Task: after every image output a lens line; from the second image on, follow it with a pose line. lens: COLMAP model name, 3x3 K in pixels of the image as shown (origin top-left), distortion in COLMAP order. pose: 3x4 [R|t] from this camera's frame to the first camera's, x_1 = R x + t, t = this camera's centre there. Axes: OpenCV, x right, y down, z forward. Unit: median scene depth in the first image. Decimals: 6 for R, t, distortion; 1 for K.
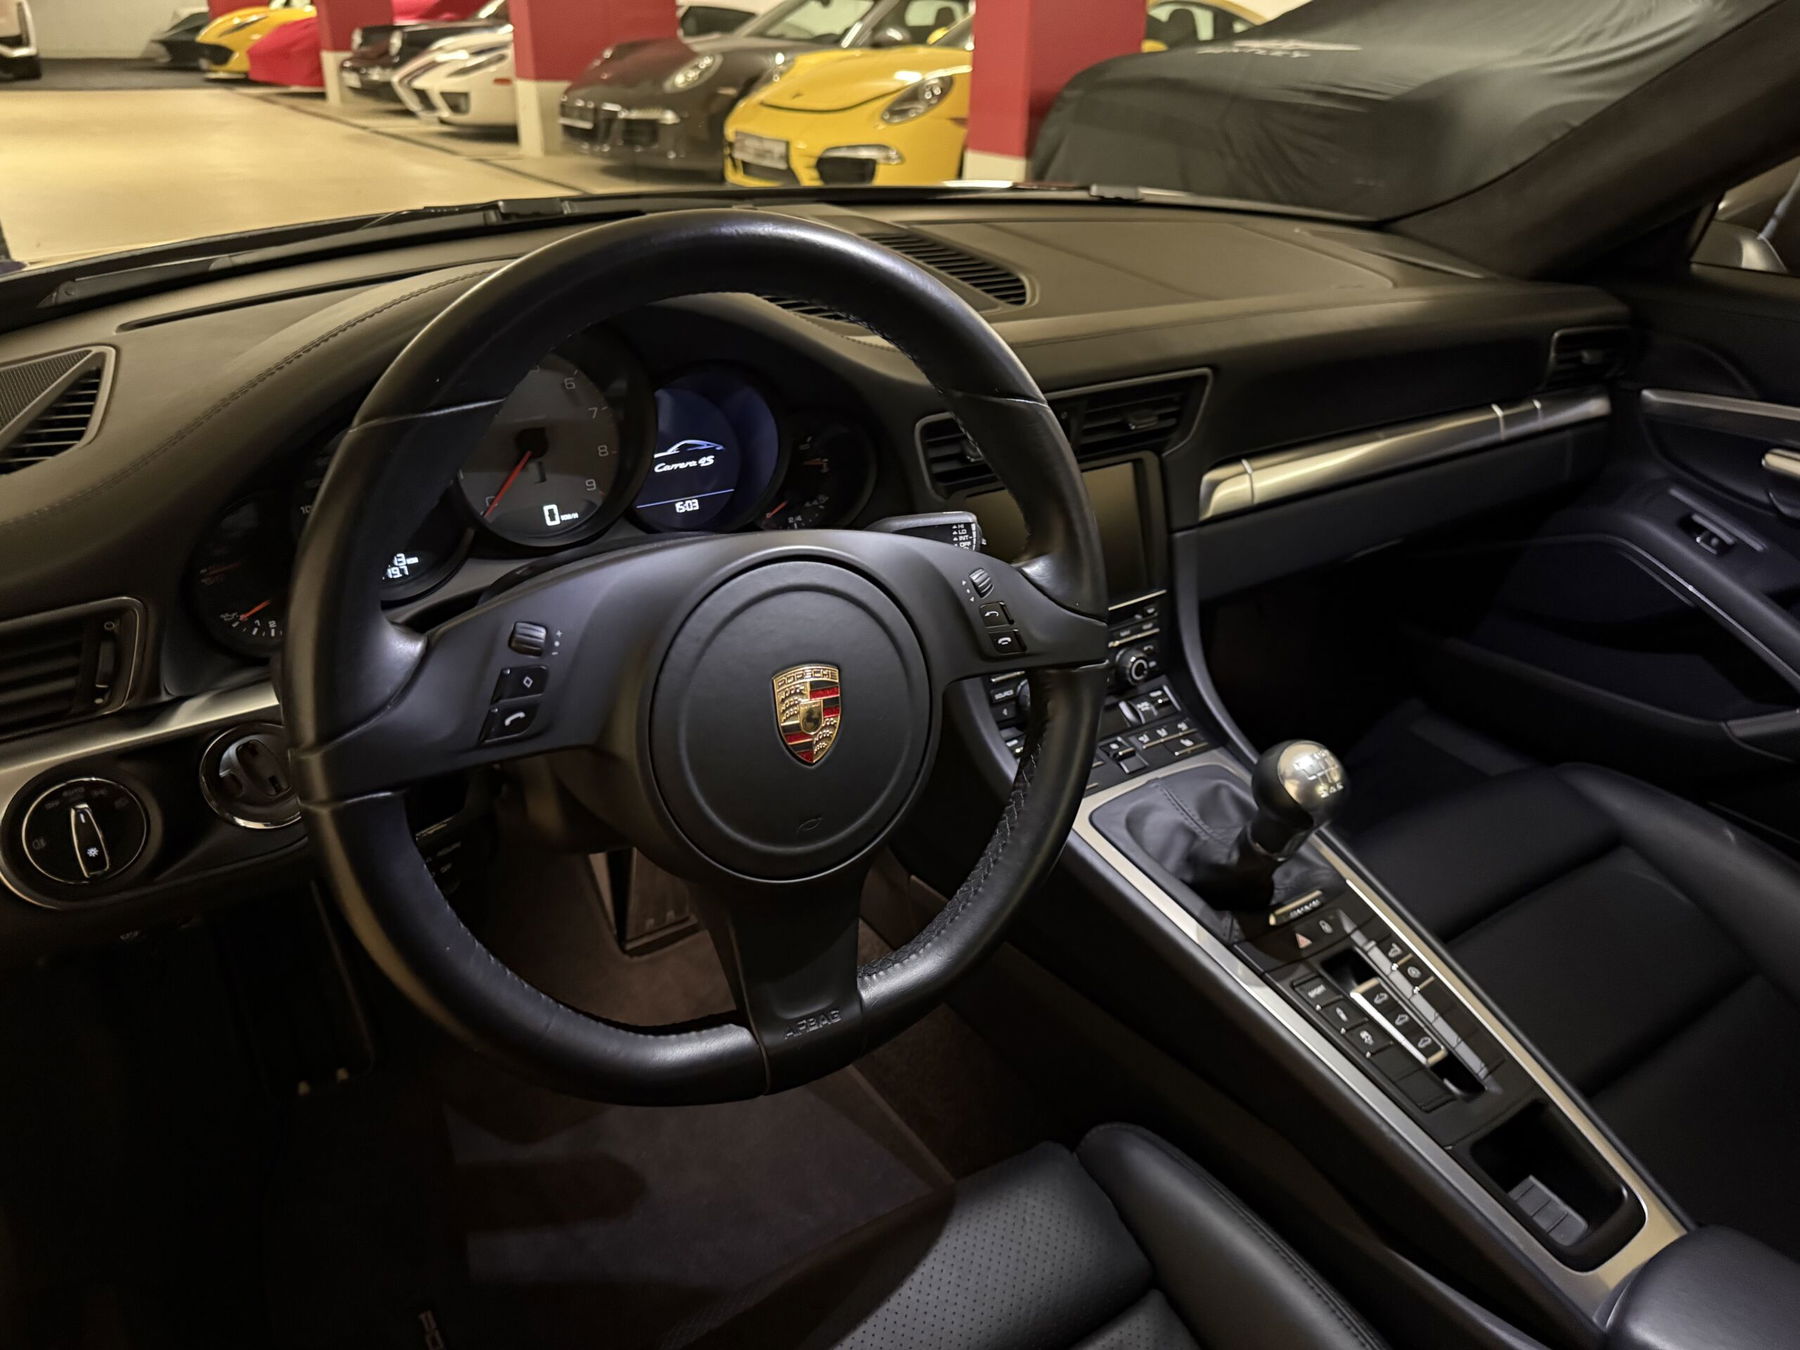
lens RADIAL K [[1306.3, 0, 889.4], [0, 1306.3, 660.4], [0, 0, 1]] dist [0.035072, -0.043698]
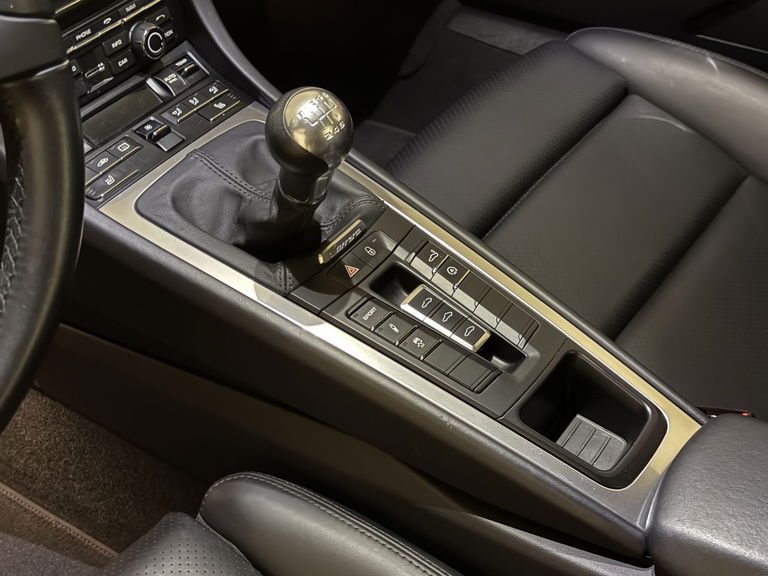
lens RADIAL K [[1204.1, 0, 369.5], [0, 1204.1, 278.4], [0, 0, 1]] dist [0.183097, 0.000000]
pose [[0.938244, -0.271014, 0.215058, 0.114208], [0.217934, 0.945736, 0.241016, -0.013366], [-0.268707, -0.179263, 0.946394, 0.064555]]
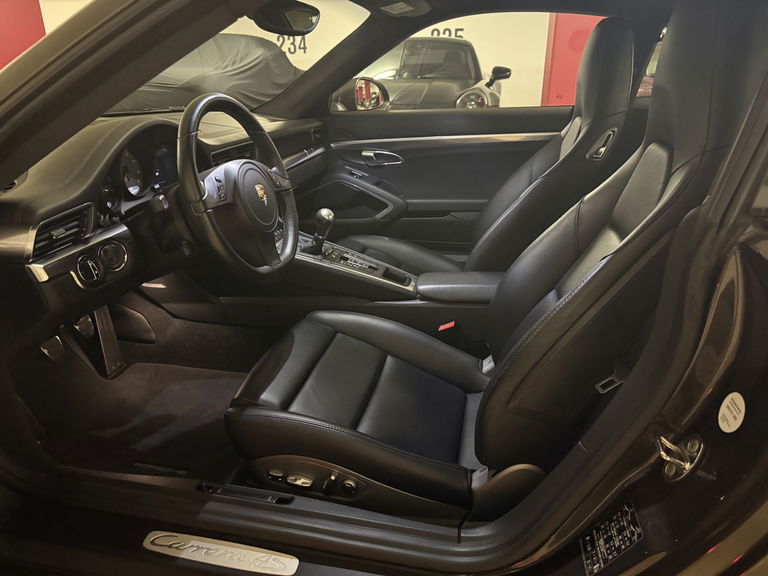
lens RADIAL K [[557.3, 0, 378.8], [0, 557.3, 290.6], [0, 0, 1]] dist [0.035072, -0.043698]
pose [[0.739099, -0.284294, 0.610663, -0.734134], [0.323552, 0.944975, 0.048331, 0.277179], [-0.590802, 0.161860, 0.790414, -0.535620]]
